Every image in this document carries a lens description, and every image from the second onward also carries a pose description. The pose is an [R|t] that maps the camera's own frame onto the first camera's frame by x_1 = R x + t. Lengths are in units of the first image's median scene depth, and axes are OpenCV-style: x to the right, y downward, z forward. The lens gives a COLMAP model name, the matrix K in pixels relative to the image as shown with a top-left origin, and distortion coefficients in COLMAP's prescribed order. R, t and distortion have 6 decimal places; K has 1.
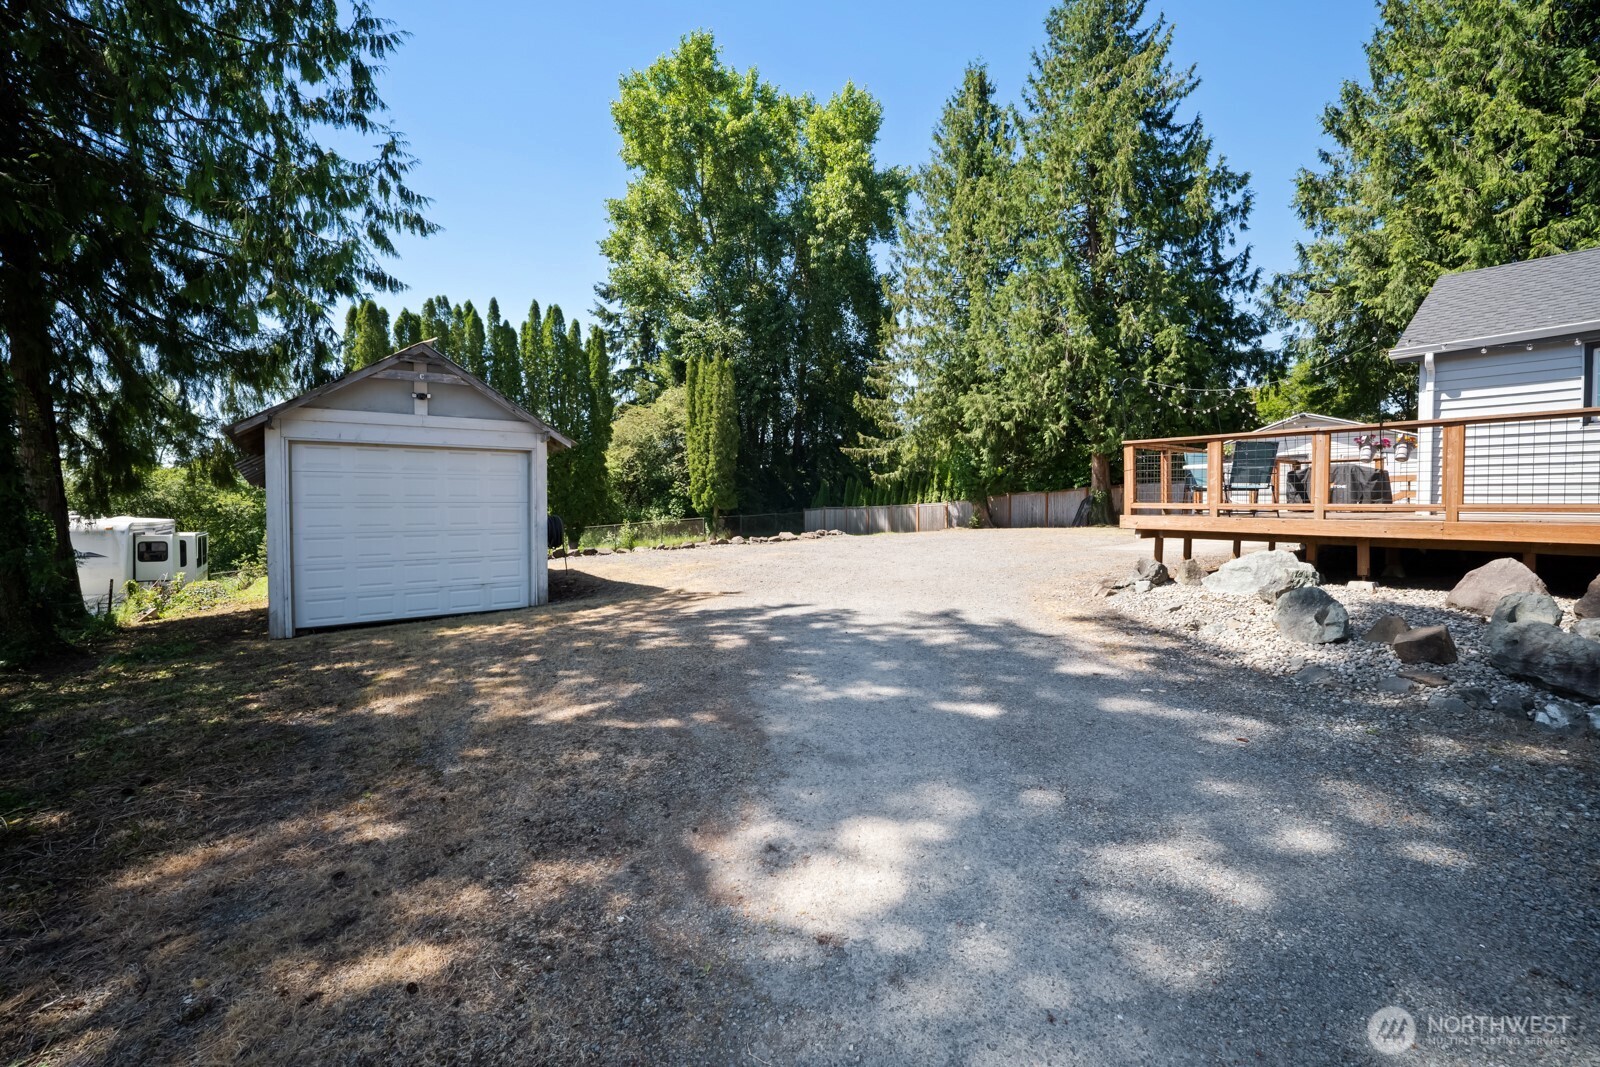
lens RADIAL K [[660.4, 0, 807.1], [0, 660.4, 524.8], [0, 0, 1]] dist [-0.017794, 0.002830]
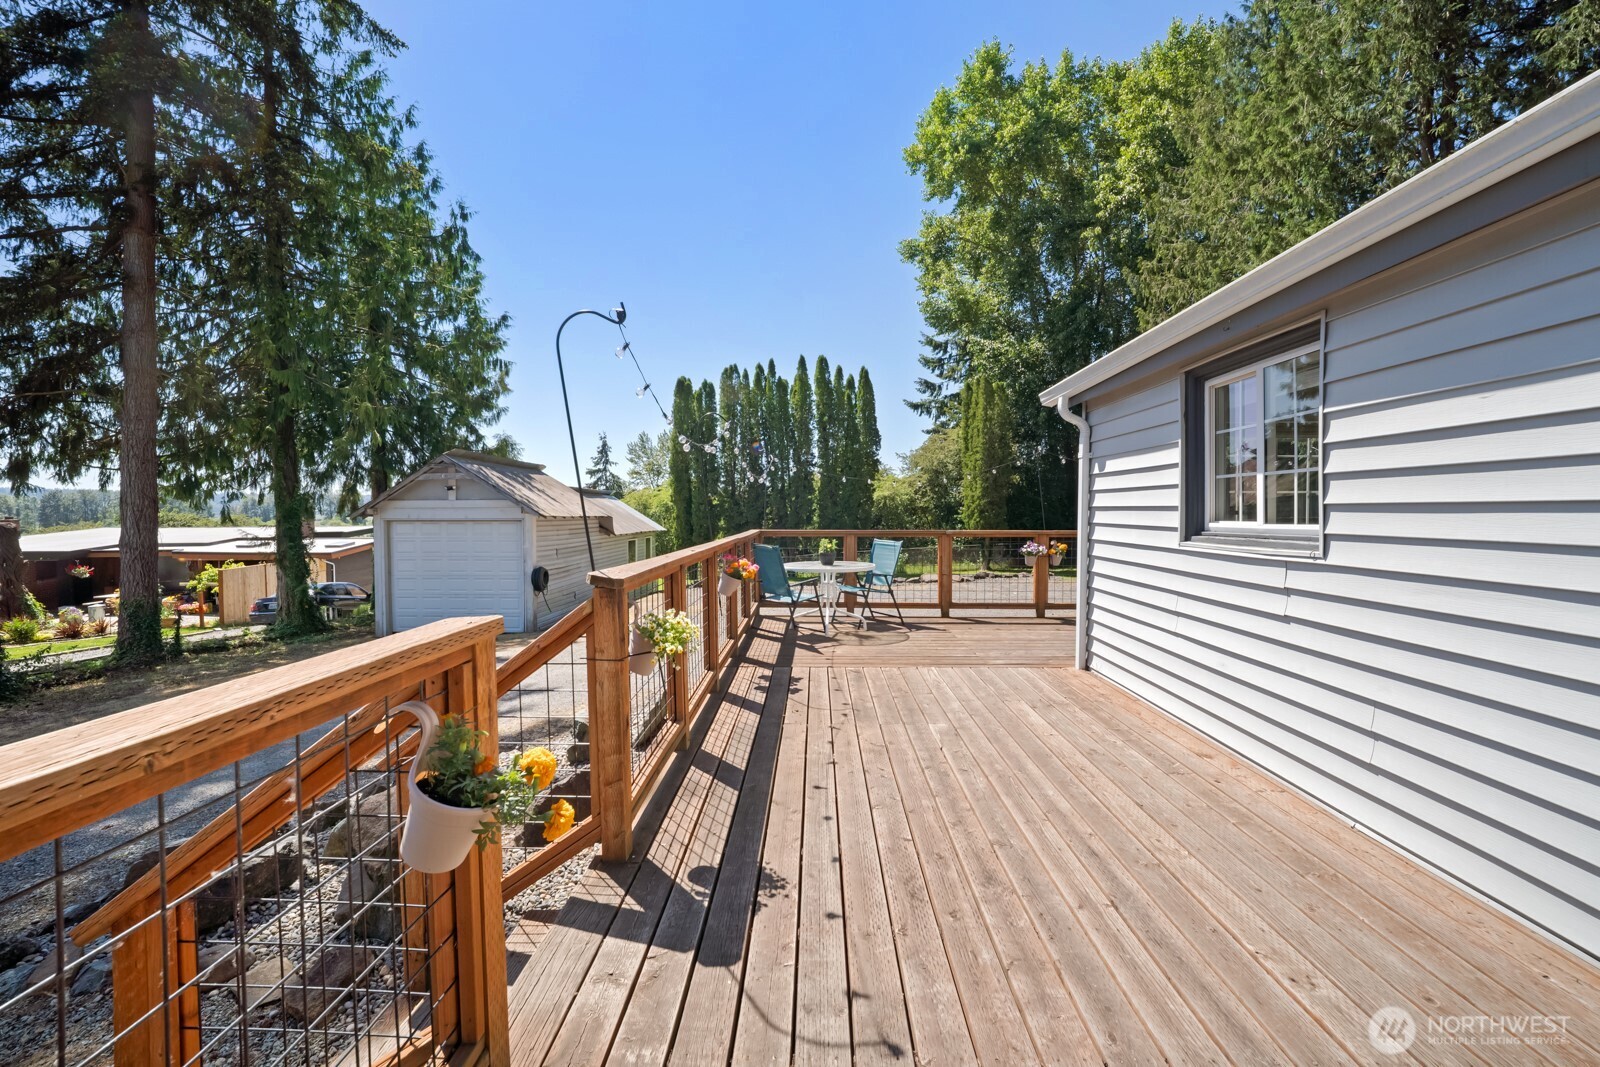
lens RADIAL K [[660.4, 0, 808.0], [0, 660.4, 530.6], [0, 0, 1]] dist [-0.017794, 0.002830]
pose [[0.781956, 0.019016, -0.623043, 0.257794], [-0.021116, 0.999769, 0.004012, -0.031221], [0.622976, 0.010019, 0.782177, 0.085202]]
